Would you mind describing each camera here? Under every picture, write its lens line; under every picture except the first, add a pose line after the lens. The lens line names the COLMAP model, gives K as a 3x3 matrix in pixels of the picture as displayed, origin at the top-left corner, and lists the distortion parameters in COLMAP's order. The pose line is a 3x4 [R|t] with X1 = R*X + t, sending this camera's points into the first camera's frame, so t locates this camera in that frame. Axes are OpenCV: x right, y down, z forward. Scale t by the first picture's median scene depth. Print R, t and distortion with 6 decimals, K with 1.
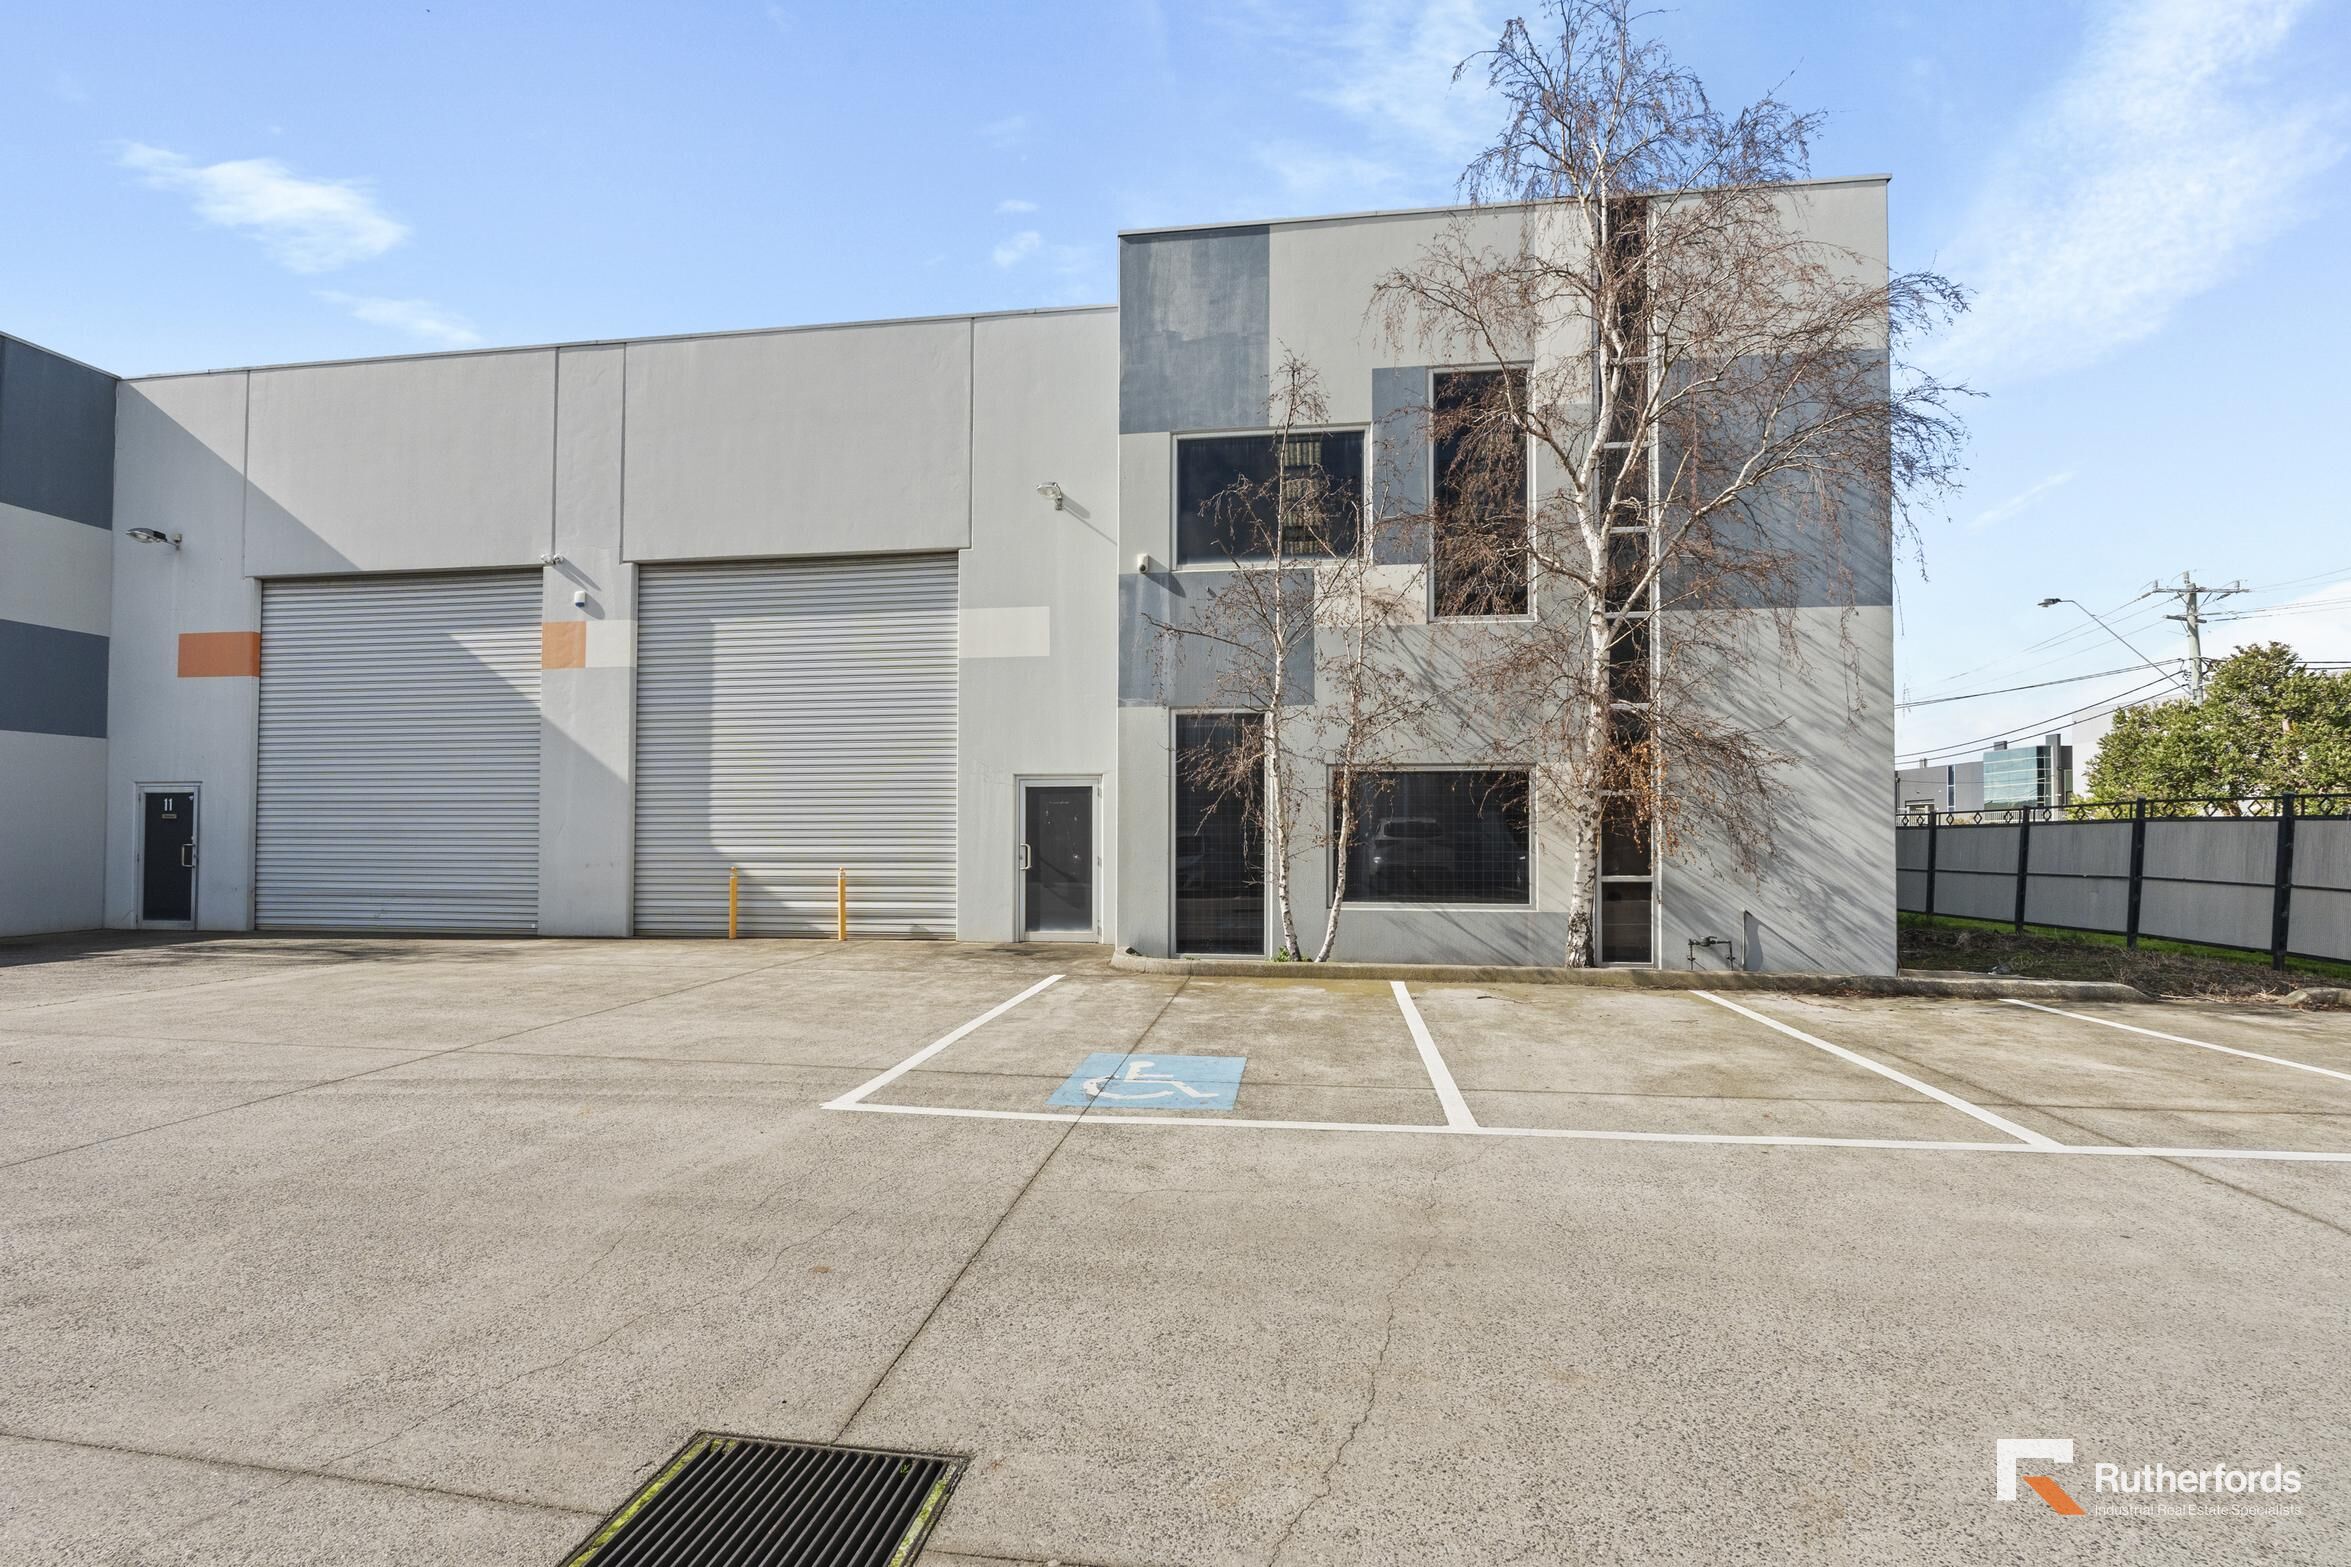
lens RADIAL K [[1080.0, 0, 1177.9], [0, 1080.0, 819.4], [0, 0, 1]] dist [-0.004093, 0.000230]
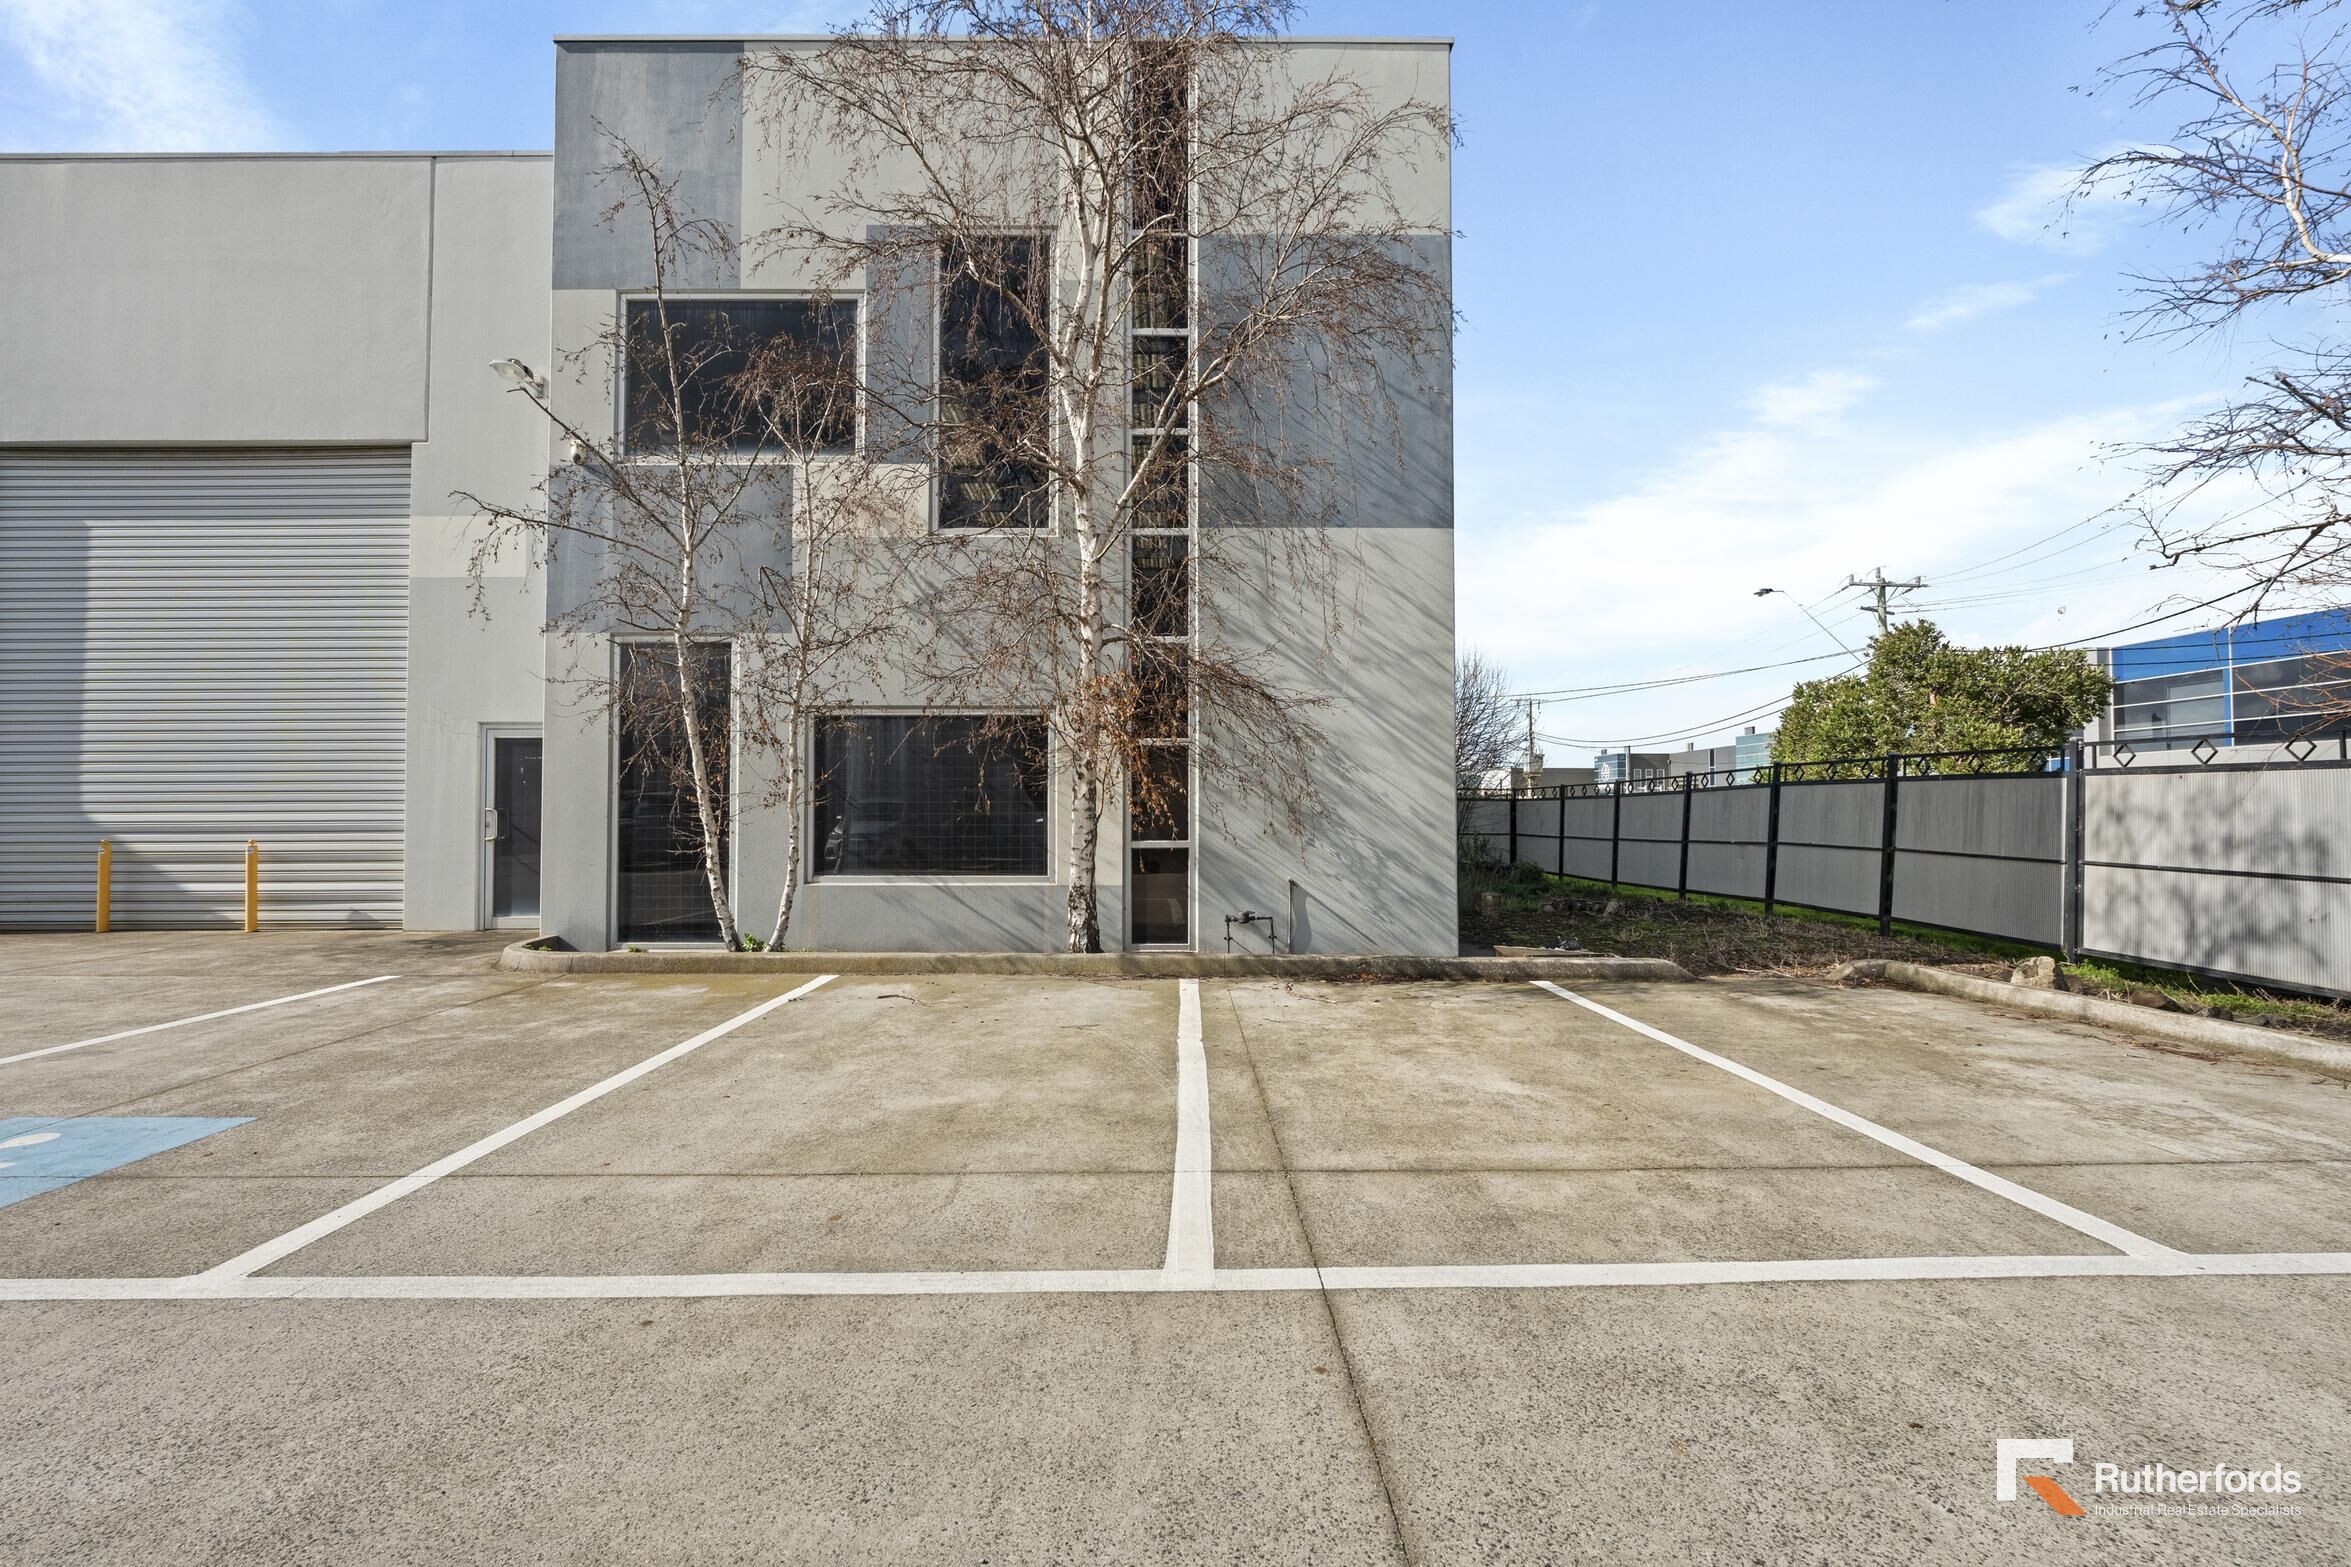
lens RADIAL K [[1037.2, 0, 1191.4], [0, 1037.2, 792.2], [0, 0, 1]] dist [-0.003698, -0.000063]
pose [[0.989804, 0.000159, 0.142437, 0.311326], [0.000966, 0.999969, -0.007823, 0.020091], [-0.142434, 0.007881, 0.989773, 0.188071]]
